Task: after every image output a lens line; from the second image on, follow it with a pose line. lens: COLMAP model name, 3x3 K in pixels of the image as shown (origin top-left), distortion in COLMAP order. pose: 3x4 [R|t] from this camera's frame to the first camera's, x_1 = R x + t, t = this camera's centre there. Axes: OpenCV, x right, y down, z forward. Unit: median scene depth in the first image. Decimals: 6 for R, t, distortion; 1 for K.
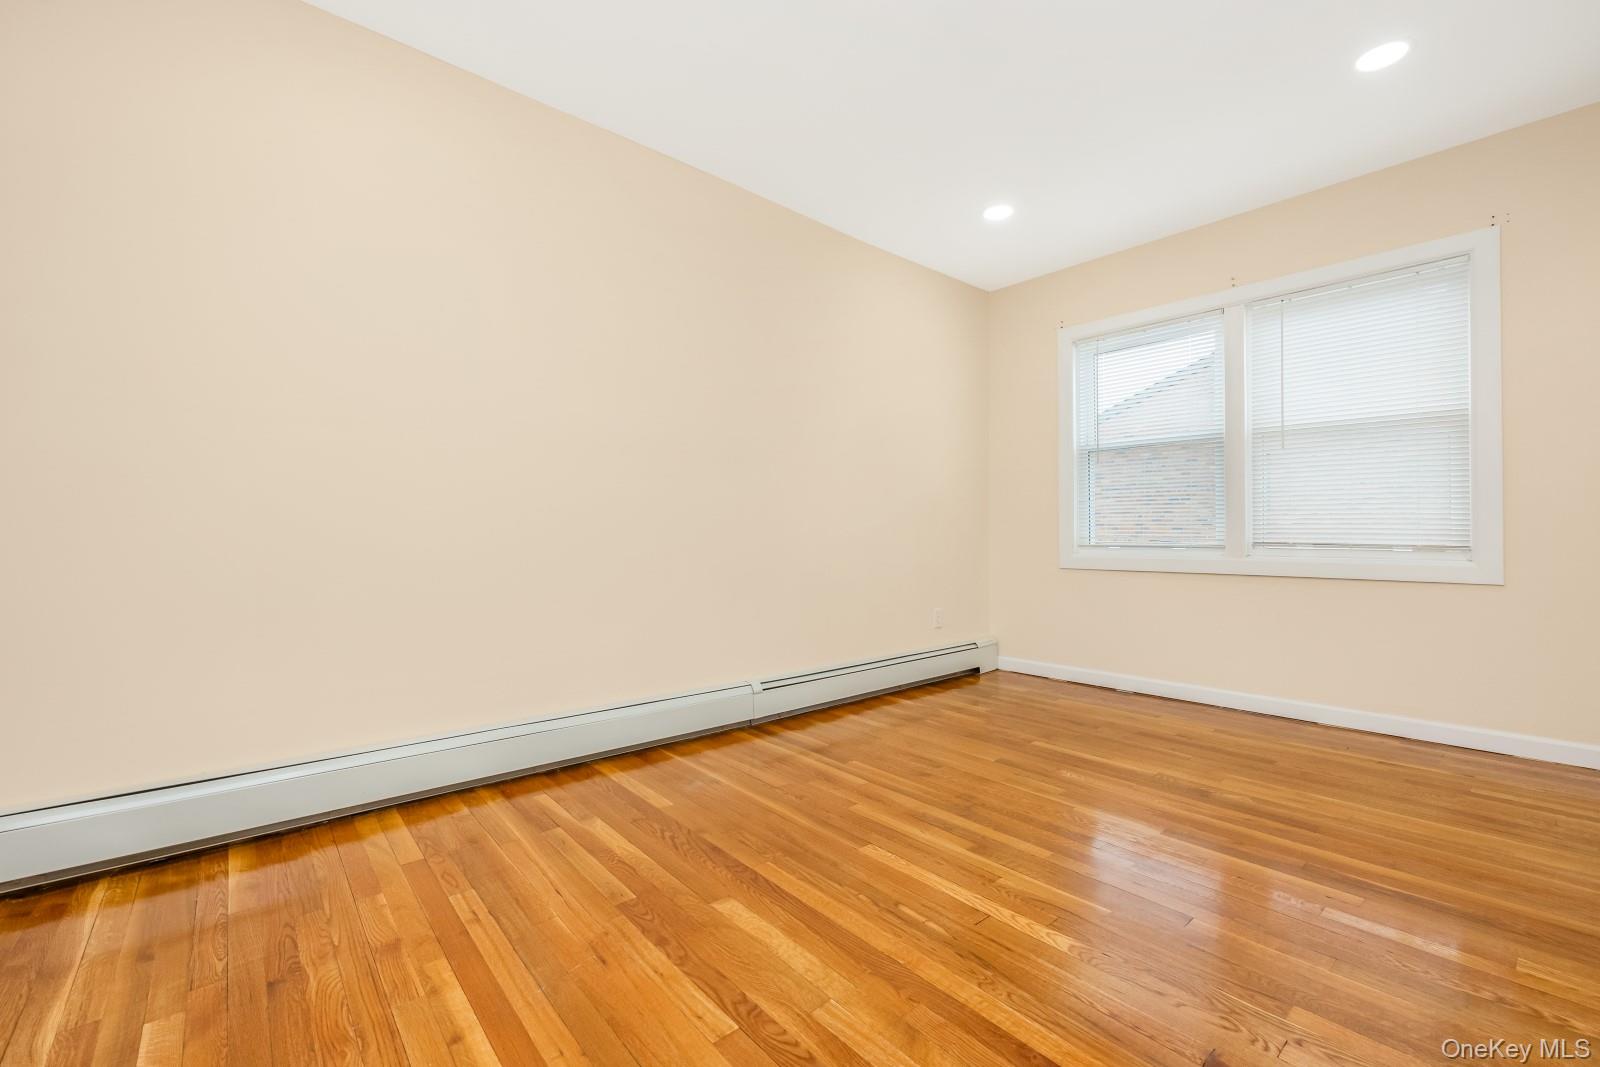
lens RADIAL K [[663.4, 0, 802.2], [0, 663.4, 532.6], [0, 0, 1]] dist [-0.004568, 0.000252]
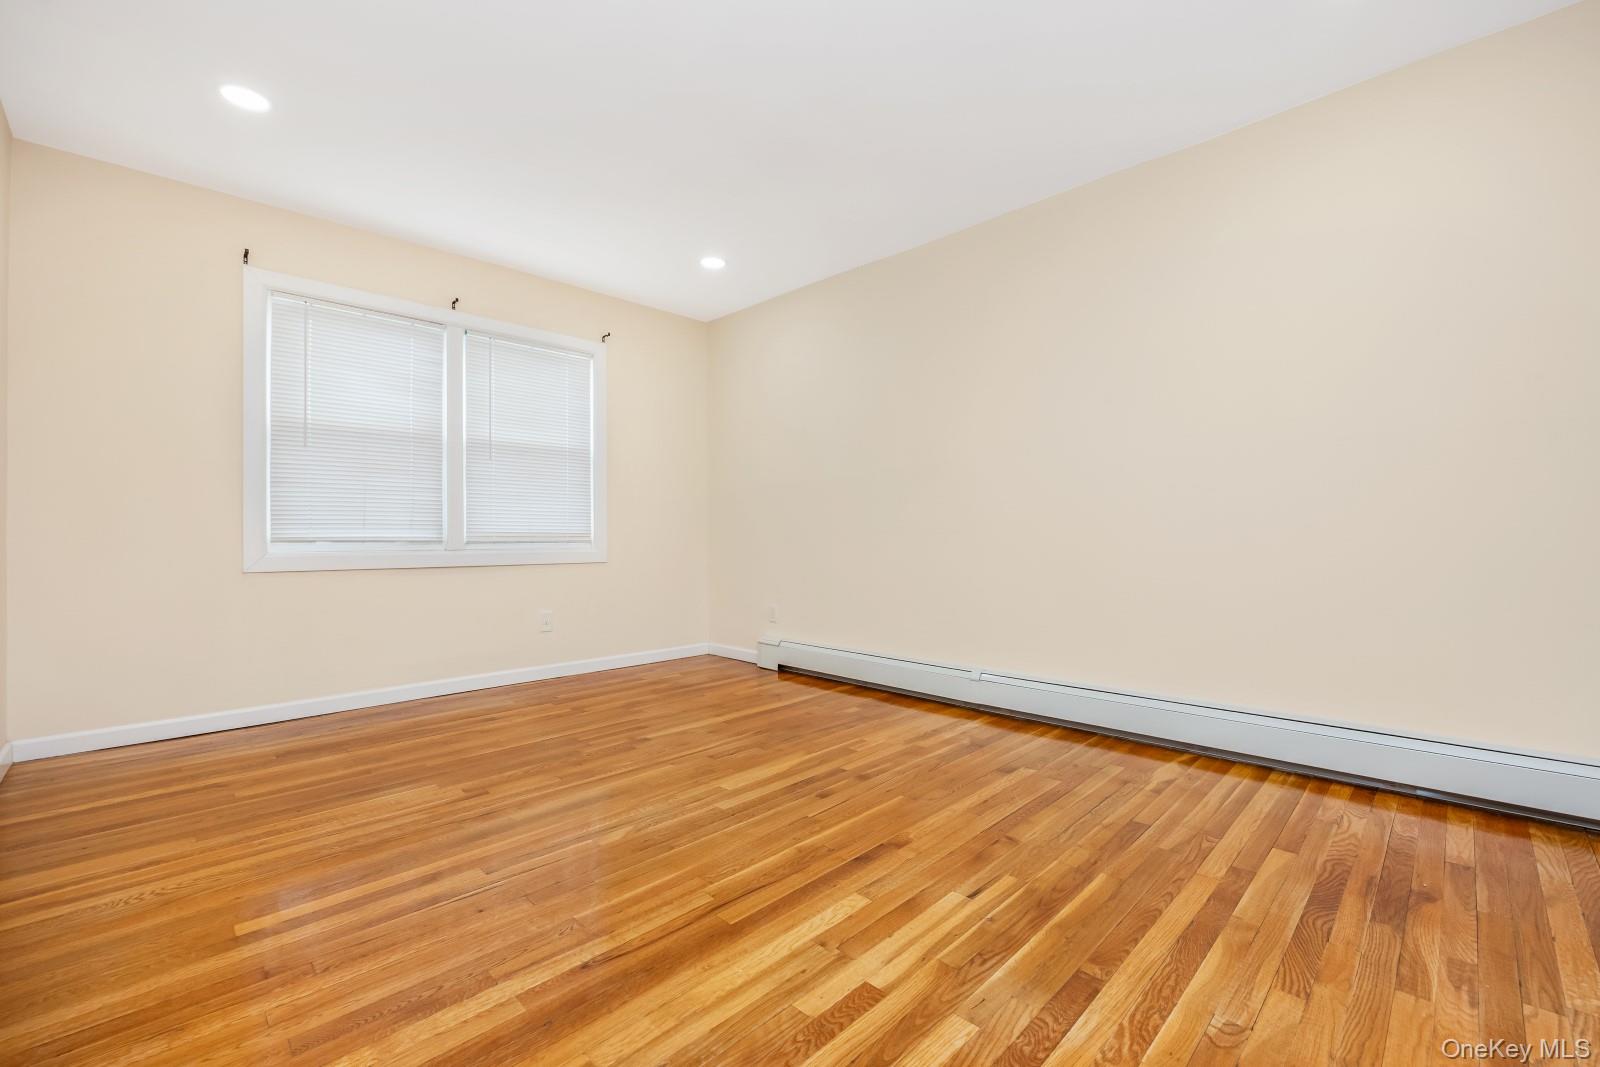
lens RADIAL K [[663.4, 0, 802.2], [0, 663.4, 532.6], [0, 0, 1]] dist [-0.004568, 0.000252]
pose [[-0.072432, 0.004112, 0.997365, -0.563671], [0.004679, 0.999982, -0.003783, 0.012645], [-0.997362, 0.004393, -0.072449, 0.559120]]
